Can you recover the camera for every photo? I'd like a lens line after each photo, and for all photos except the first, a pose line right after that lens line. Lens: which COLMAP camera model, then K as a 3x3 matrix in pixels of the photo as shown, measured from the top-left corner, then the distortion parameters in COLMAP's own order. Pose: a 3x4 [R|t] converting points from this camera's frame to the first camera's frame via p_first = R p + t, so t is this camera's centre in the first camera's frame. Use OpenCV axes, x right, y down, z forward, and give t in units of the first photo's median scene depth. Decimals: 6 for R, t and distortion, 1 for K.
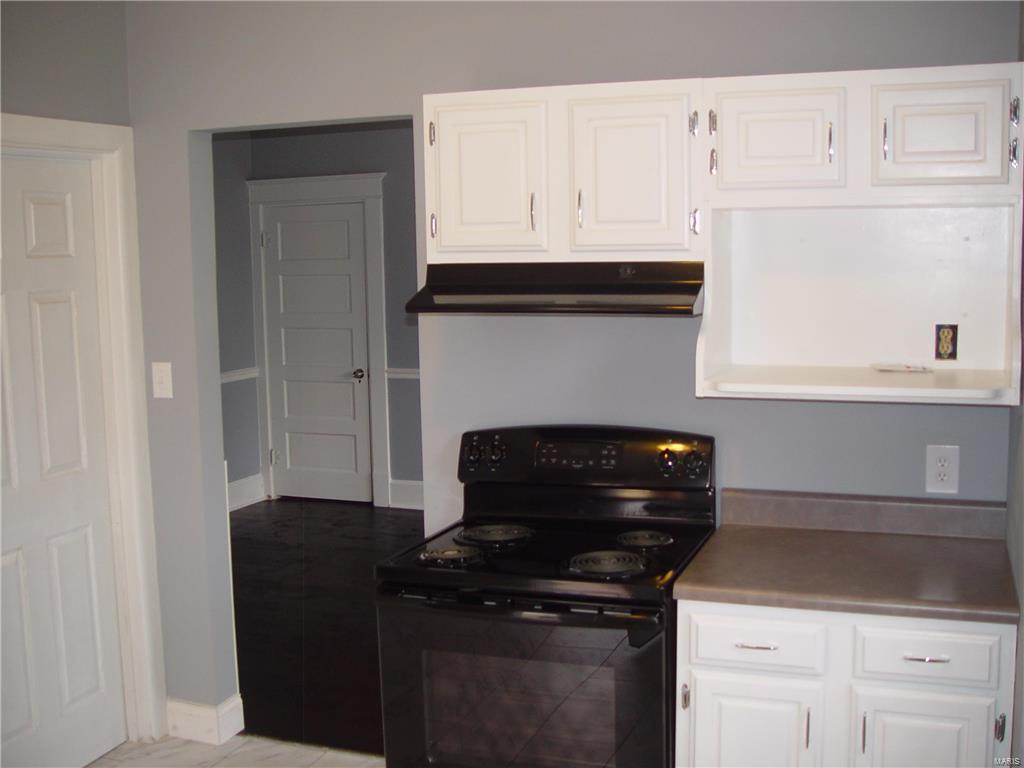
lens RADIAL K [[1171.1, 0, 512.0], [0, 1171.1, 384.0], [0, 0, 1]] dist [-0.152453, 0.023764]
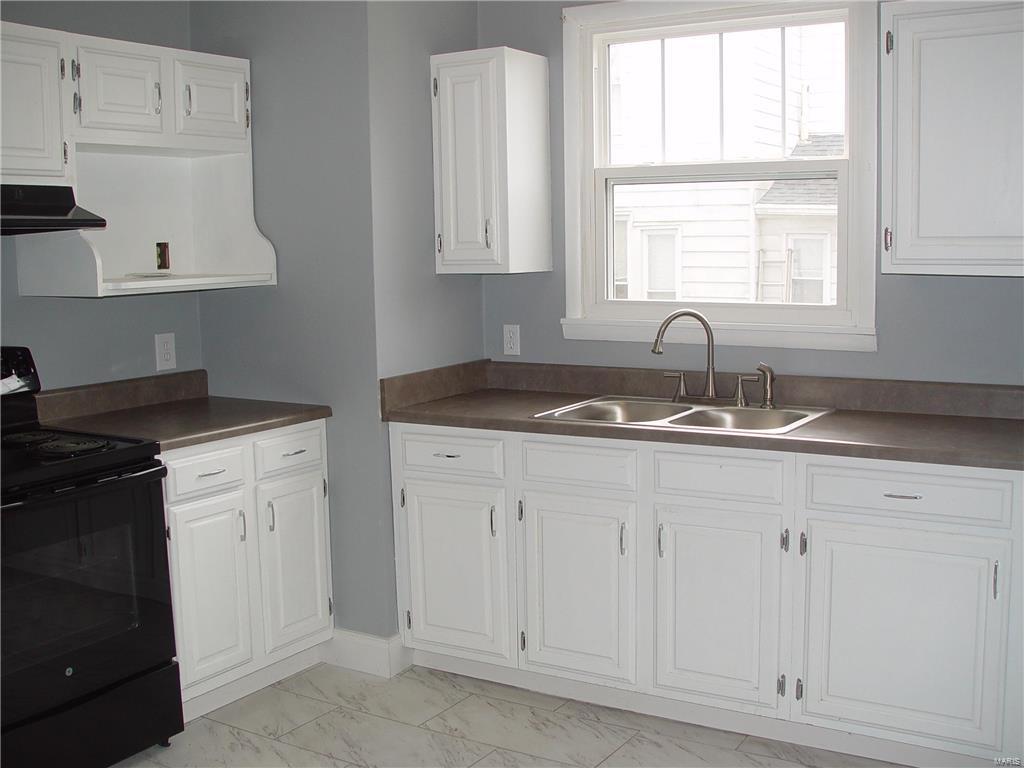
lens RADIAL K [[1171.1, 0, 512.0], [0, 1171.1, 384.0], [0, 0, 1]] dist [-0.152453, 0.023764]
pose [[0.201850, -0.101859, 0.974105, -0.910542], [0.117283, 0.989935, 0.079211, 0.055621], [-0.972369, 0.098257, 0.211765, 0.341742]]
